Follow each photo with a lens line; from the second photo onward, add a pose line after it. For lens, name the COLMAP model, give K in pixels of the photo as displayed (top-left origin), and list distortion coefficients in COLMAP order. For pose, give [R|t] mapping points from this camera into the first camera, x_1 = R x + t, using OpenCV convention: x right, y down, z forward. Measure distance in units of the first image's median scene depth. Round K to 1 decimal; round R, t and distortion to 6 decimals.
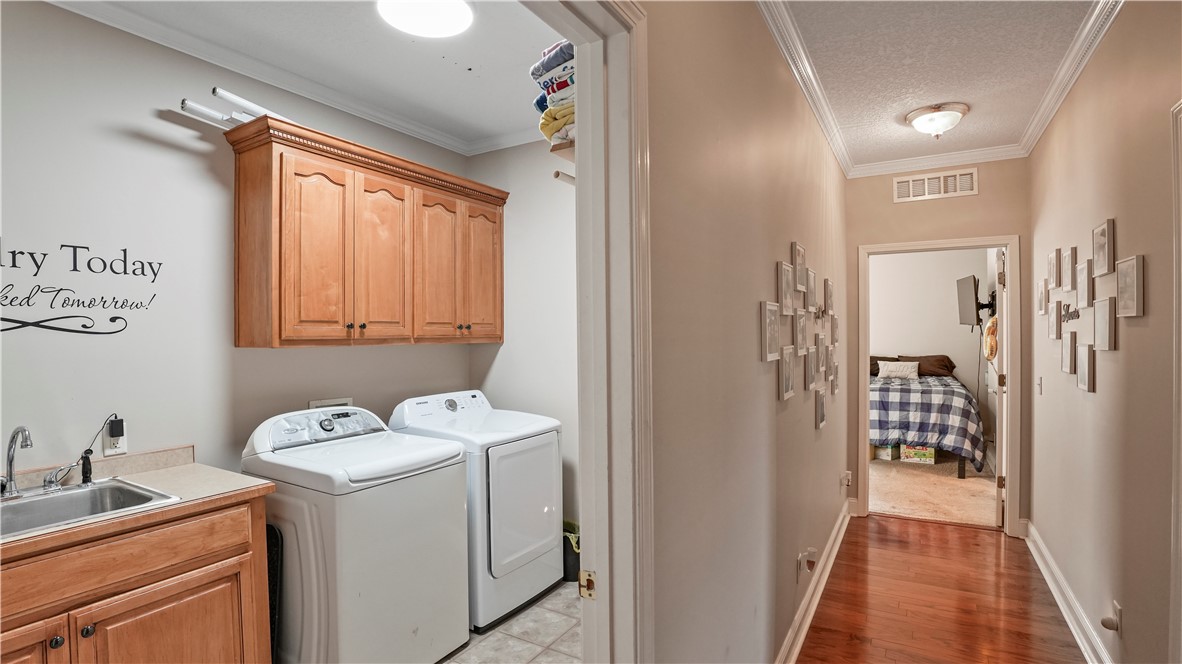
lens RADIAL K [[565.8, 0, 588.6], [0, 565.8, 331.3], [0, 0, 1]] dist [-0.027060, 0.001947]
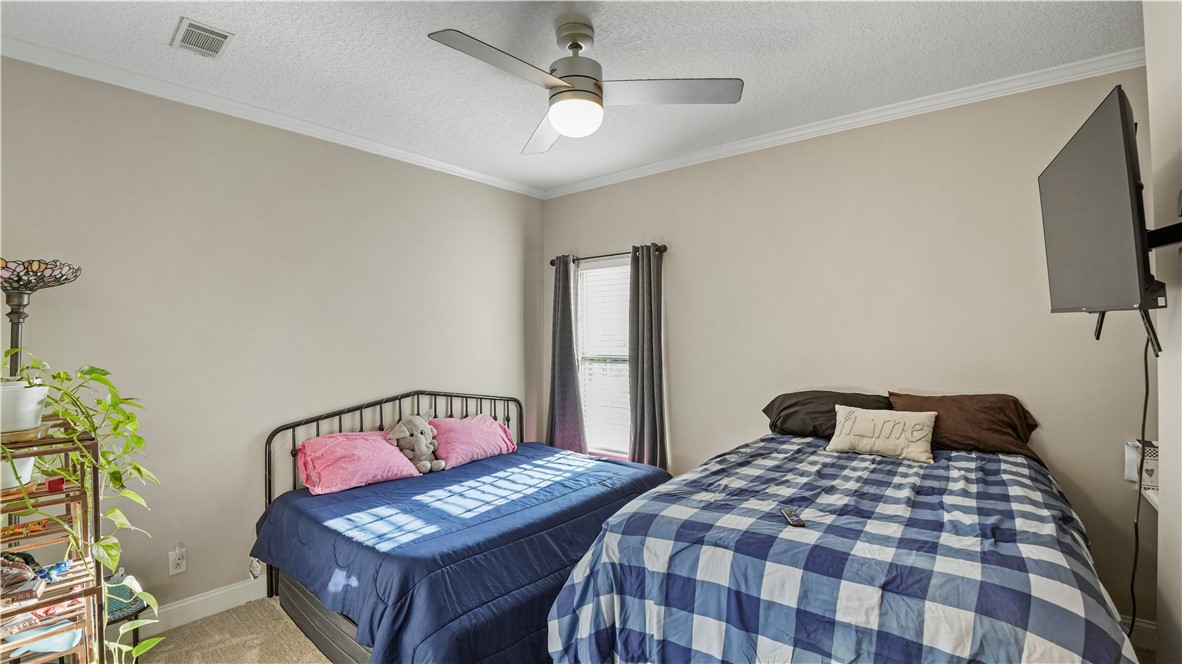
lens RADIAL K [[538.8, 0, 591.6], [0, 538.8, 335.1], [0, 0, 1]] dist [-0.026112, 0.000993]
pose [[0.993002, 0.005367, -0.117973, 0.409231], [-0.005007, 0.999982, 0.003342, 0.000559], [0.117988, -0.002728, 0.993011, 0.625636]]
